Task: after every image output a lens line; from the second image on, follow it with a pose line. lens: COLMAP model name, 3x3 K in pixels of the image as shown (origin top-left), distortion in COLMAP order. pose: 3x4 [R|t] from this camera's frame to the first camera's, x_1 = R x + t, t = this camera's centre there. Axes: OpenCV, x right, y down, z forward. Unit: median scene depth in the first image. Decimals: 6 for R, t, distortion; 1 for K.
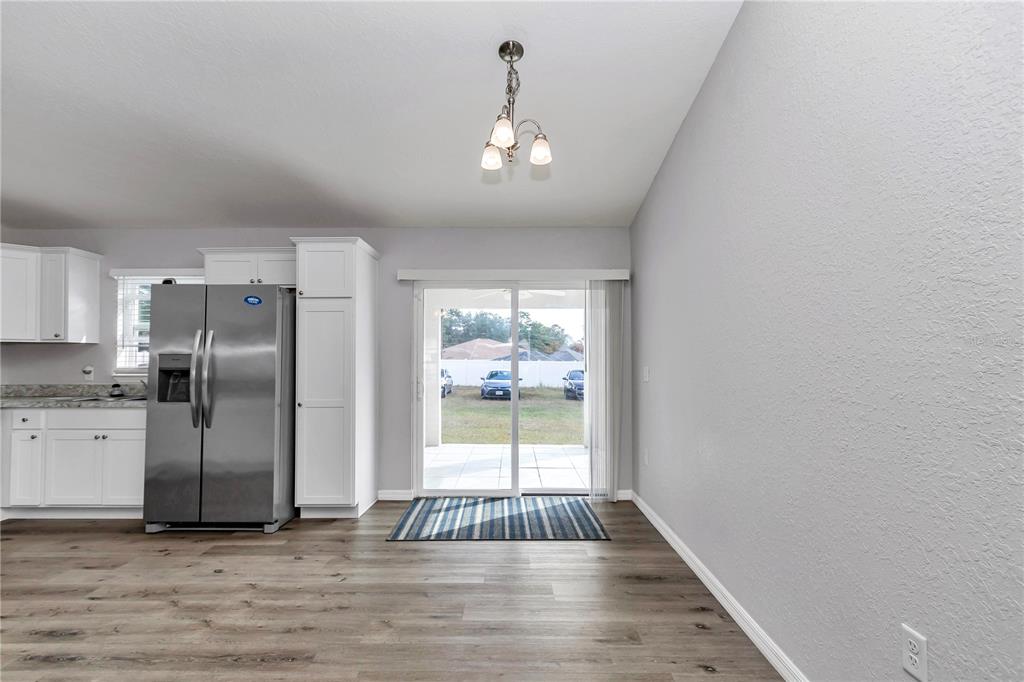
lens RADIAL K [[474.9, 0, 509.7], [0, 474.9, 351.3], [0, 0, 1]] dist [0.000012, -0.001487]
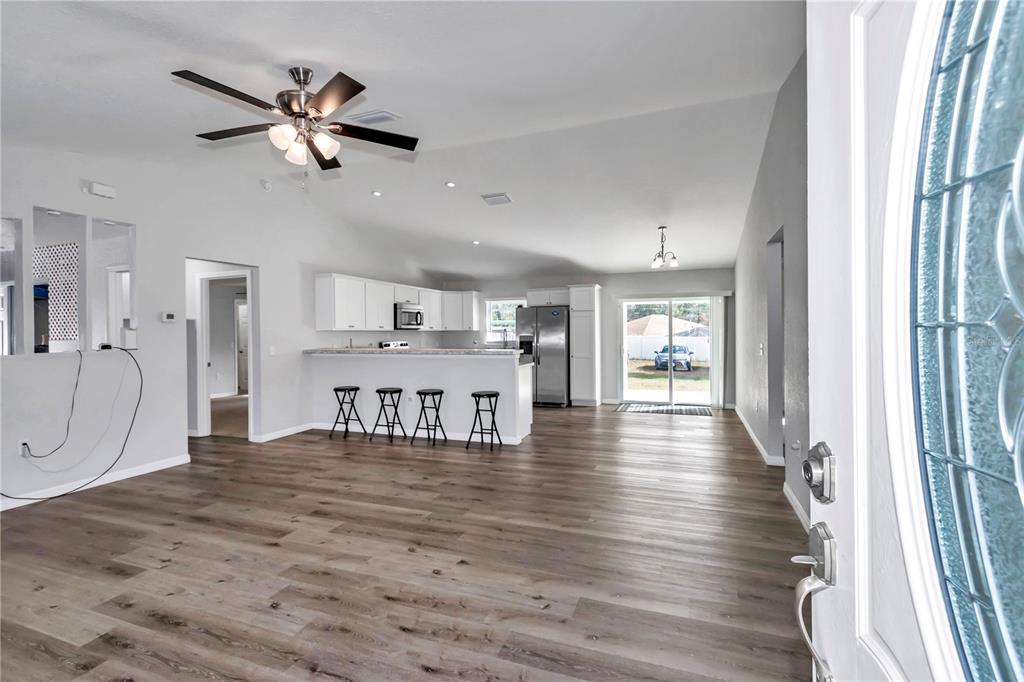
lens RADIAL K [[474.9, 0, 511.3], [0, 474.9, 332.9], [0, 0, 1]] dist [0.000012, -0.001487]
pose [[0.937458, -0.010420, -0.347942, 0.096405], [0.014317, 0.999860, 0.008631, -0.029033], [0.347804, -0.013073, 0.937476, -1.319750]]
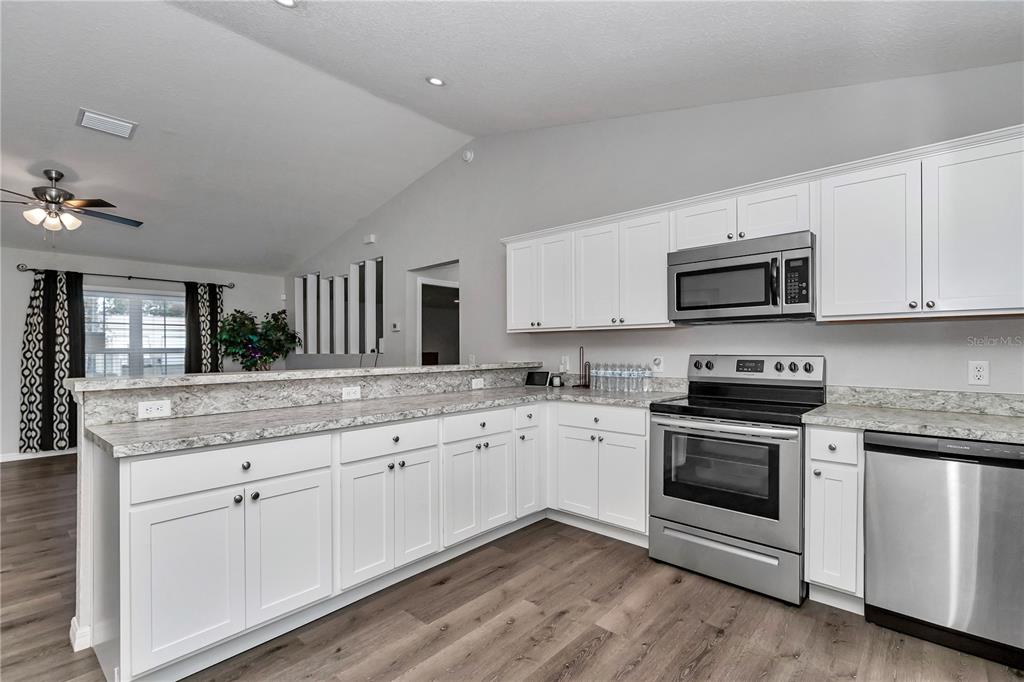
lens RADIAL K [[474.9, 0, 513.1], [0, 474.9, 344.4], [0, 0, 1]] dist [0.000012, -0.001487]
pose [[-0.665177, -0.002221, -0.746683, -0.363178], [0.014520, 0.999768, -0.015909, 0.014791], [0.746545, -0.021424, -0.664990, 0.901840]]
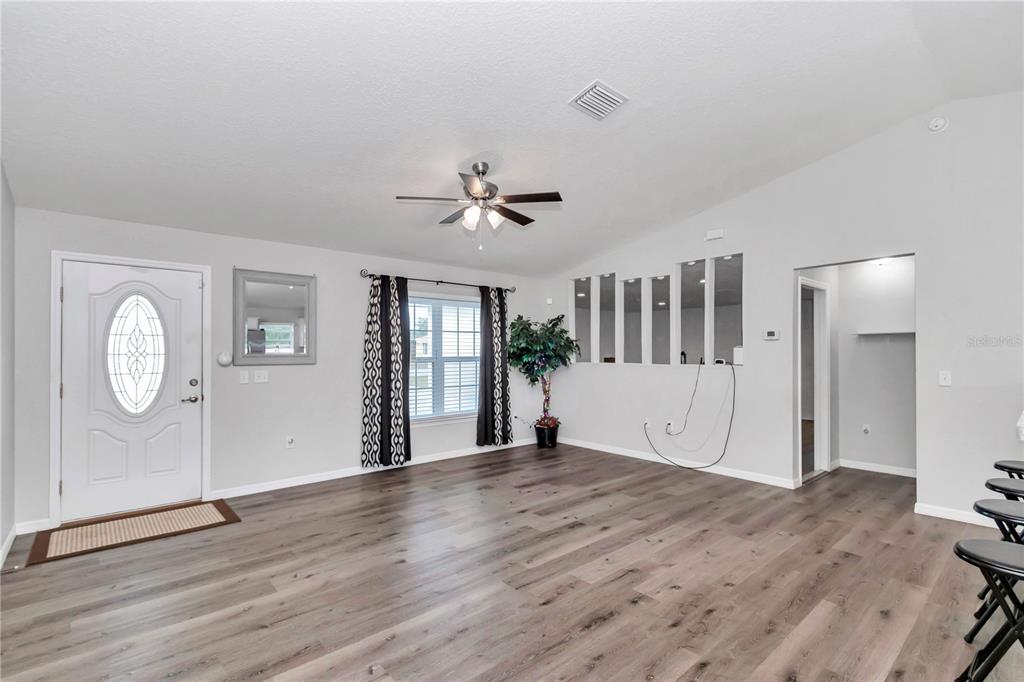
lens RADIAL K [[474.9, 0, 507.2], [0, 474.9, 349.4], [0, 0, 1]] dist [0.000012, -0.001487]
pose [[-0.759437, 0.000359, -0.650580, 0.163049], [0.009209, 0.999906, -0.010197, -0.026274], [0.650515, -0.013735, -0.759369, 0.103245]]
